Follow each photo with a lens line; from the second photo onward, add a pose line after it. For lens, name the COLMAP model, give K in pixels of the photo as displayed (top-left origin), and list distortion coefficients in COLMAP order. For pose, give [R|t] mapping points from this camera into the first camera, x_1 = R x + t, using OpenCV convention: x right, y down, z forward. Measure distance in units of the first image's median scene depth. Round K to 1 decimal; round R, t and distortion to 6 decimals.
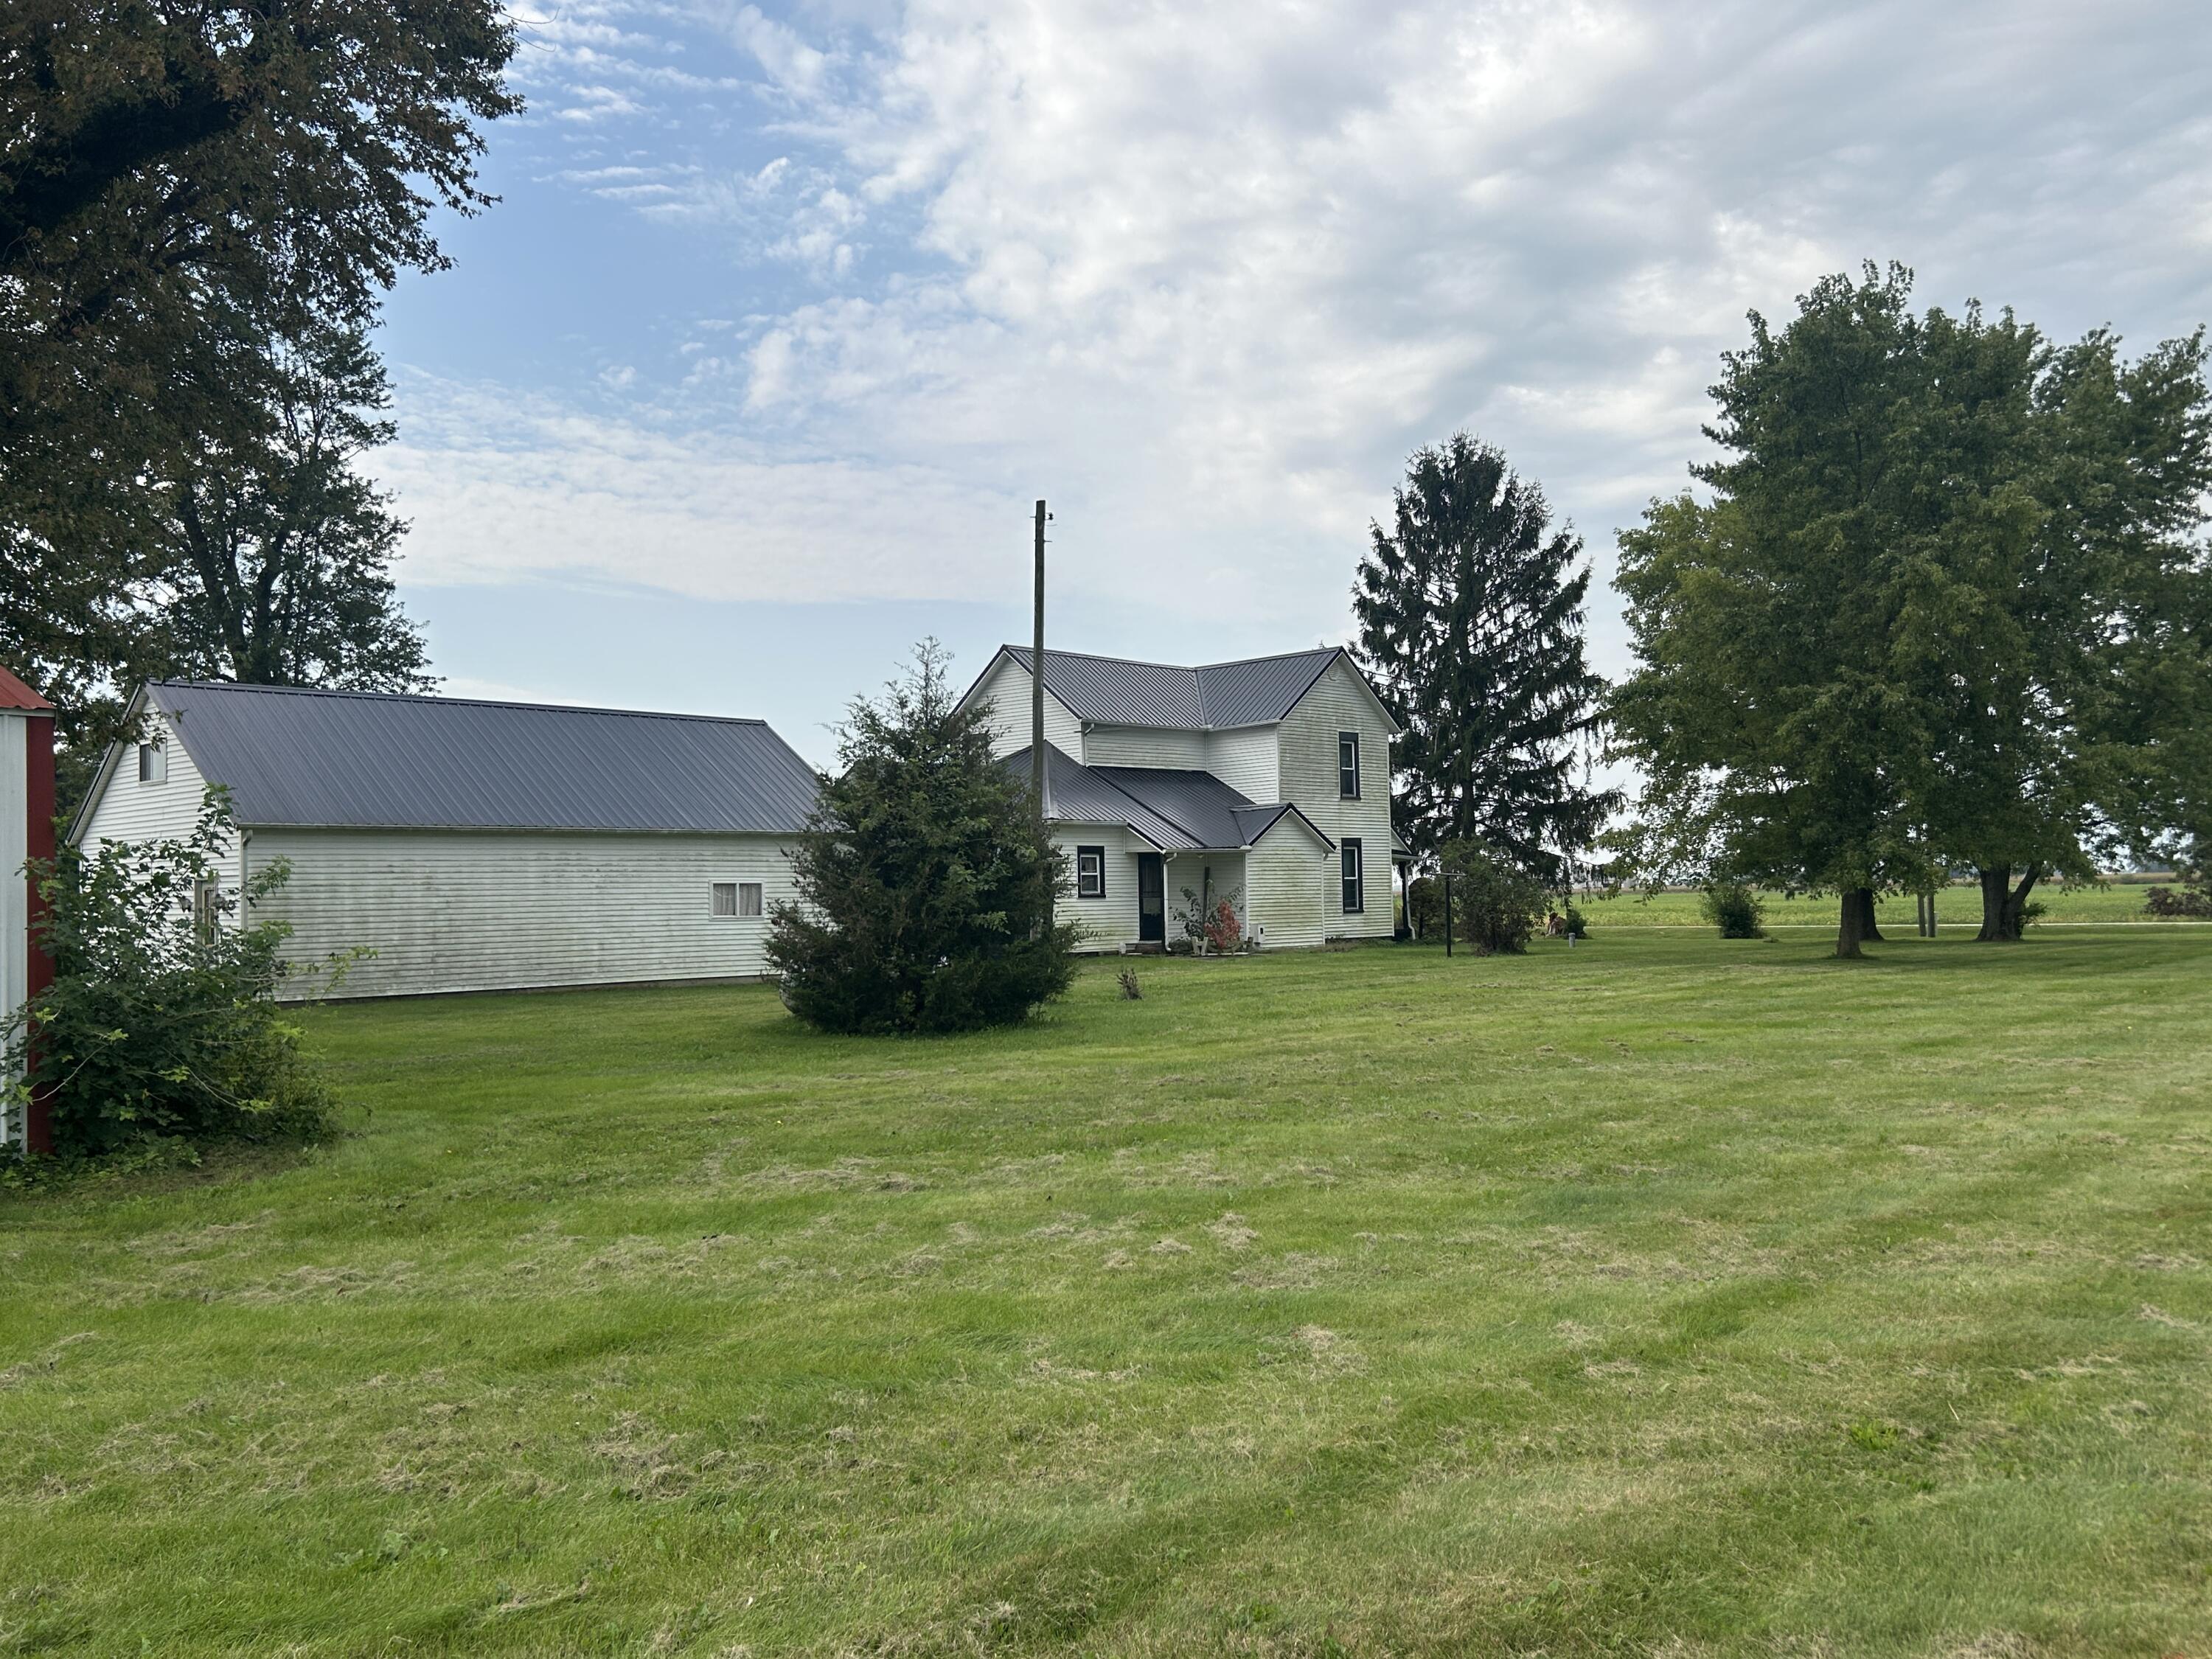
lens RADIAL K [[1882.5, 0, 1117.4], [0, 1882.5, 891.2], [0, 0, 1]] dist [0.083138, -0.055084]
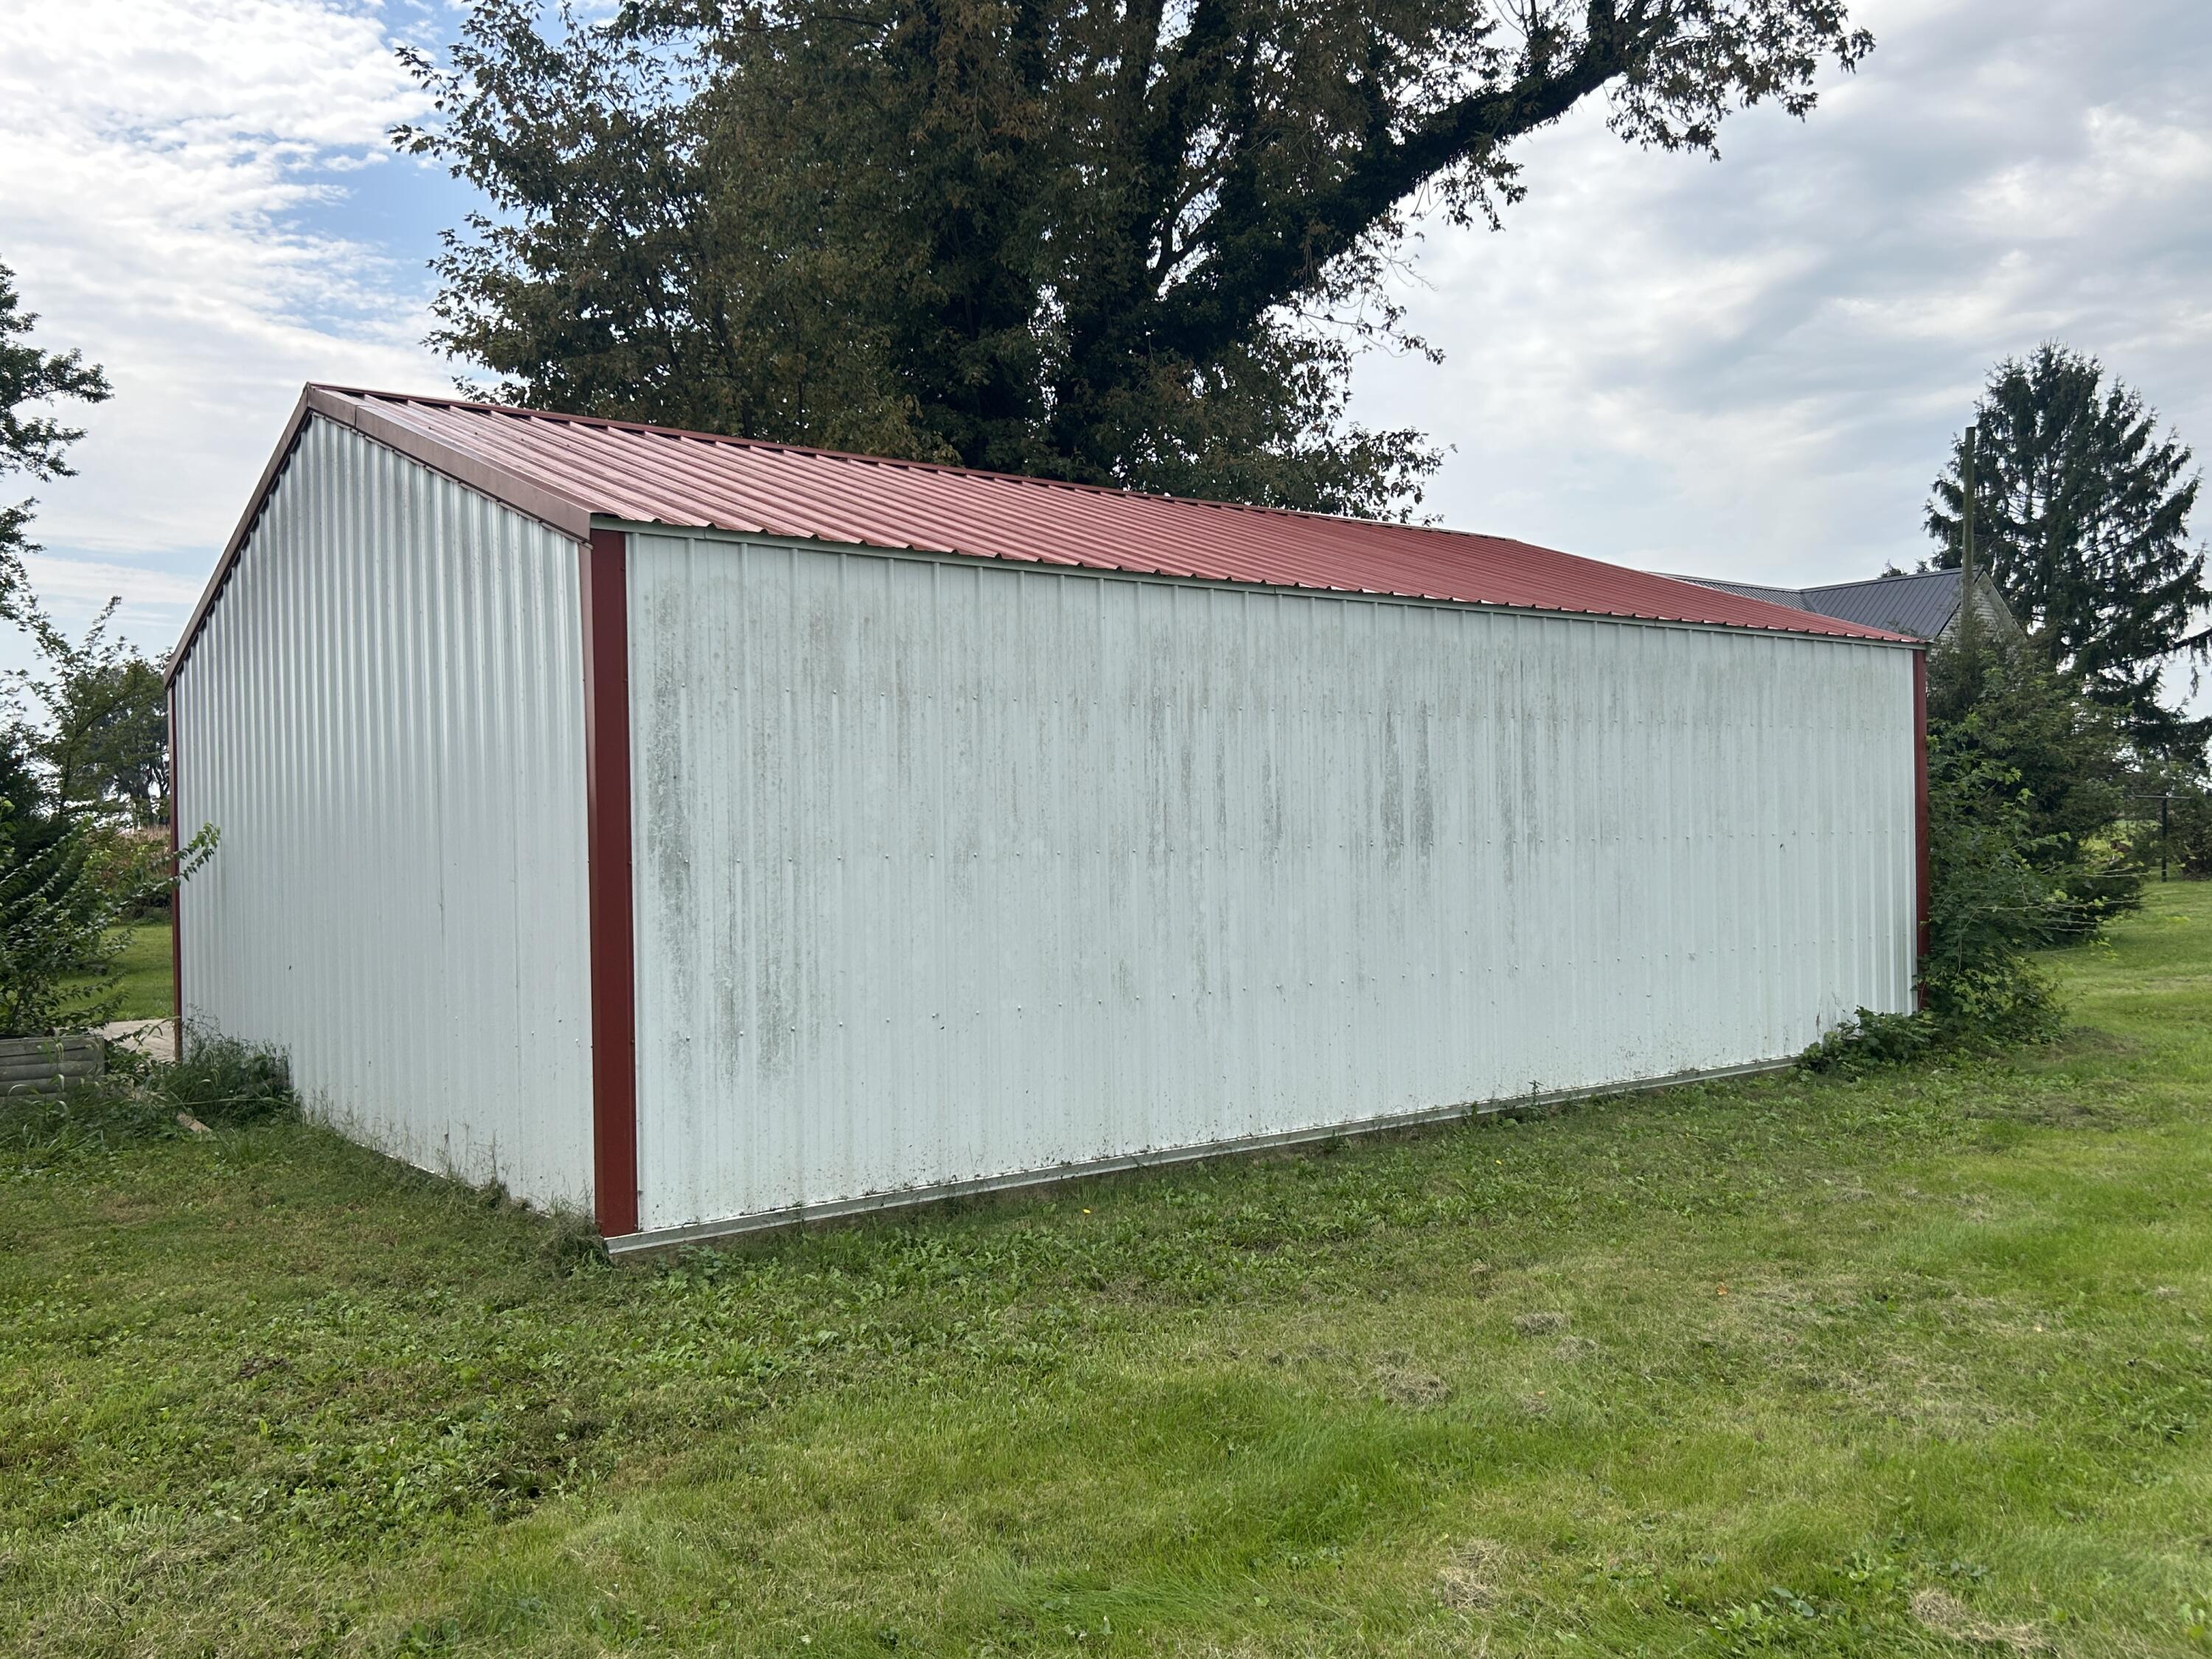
lens RADIAL K [[1882.5, 0, 1066.5], [0, 1882.5, 798.1], [0, 0, 1]] dist [0.083138, -0.055084]
pose [[0.992655, -0.002652, -0.120950, -0.230447], [0.001296, 0.999935, -0.011288, 0.002750], [0.120972, 0.011048, 0.992594, -0.047751]]
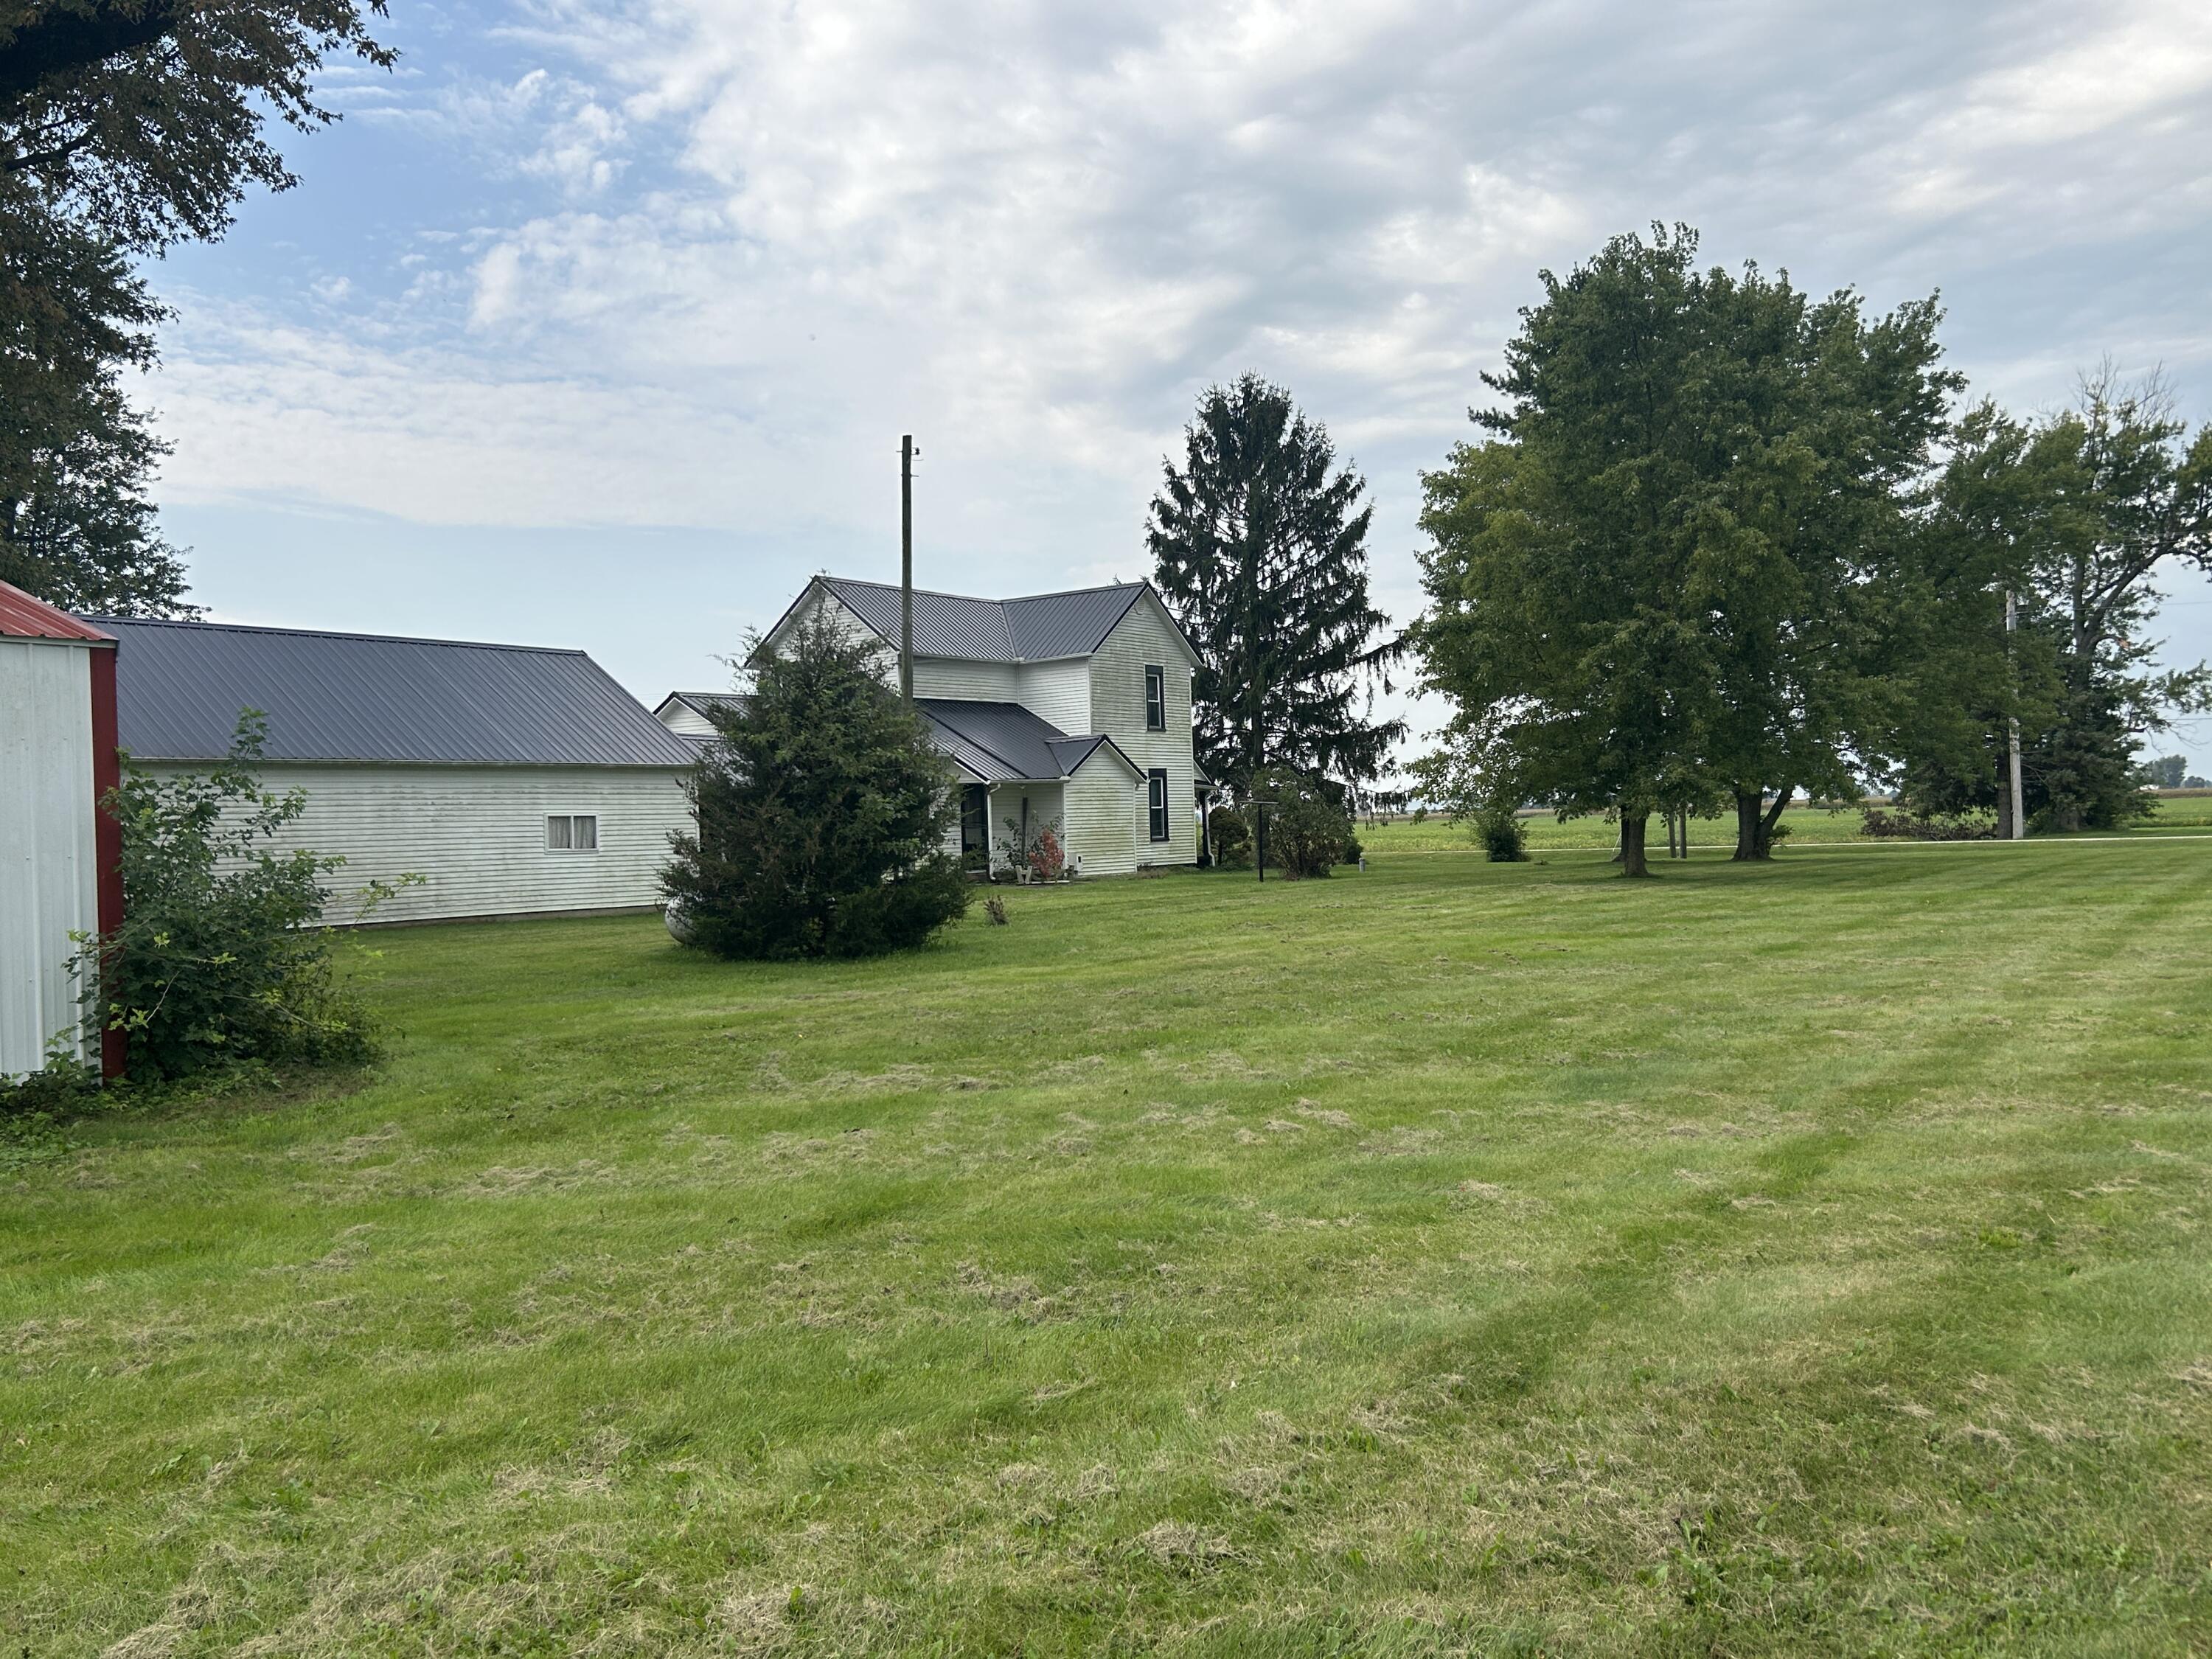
lens RADIAL K [[1882.5, 0, 1116.1], [0, 1882.5, 847.5], [0, 0, 1]] dist [0.083138, -0.055084]
pose [[0.991624, -0.011585, 0.128635, -0.027984], [0.009986, 0.999865, 0.013062, 0.001153], [-0.128769, -0.011668, 0.991606, -0.011791]]
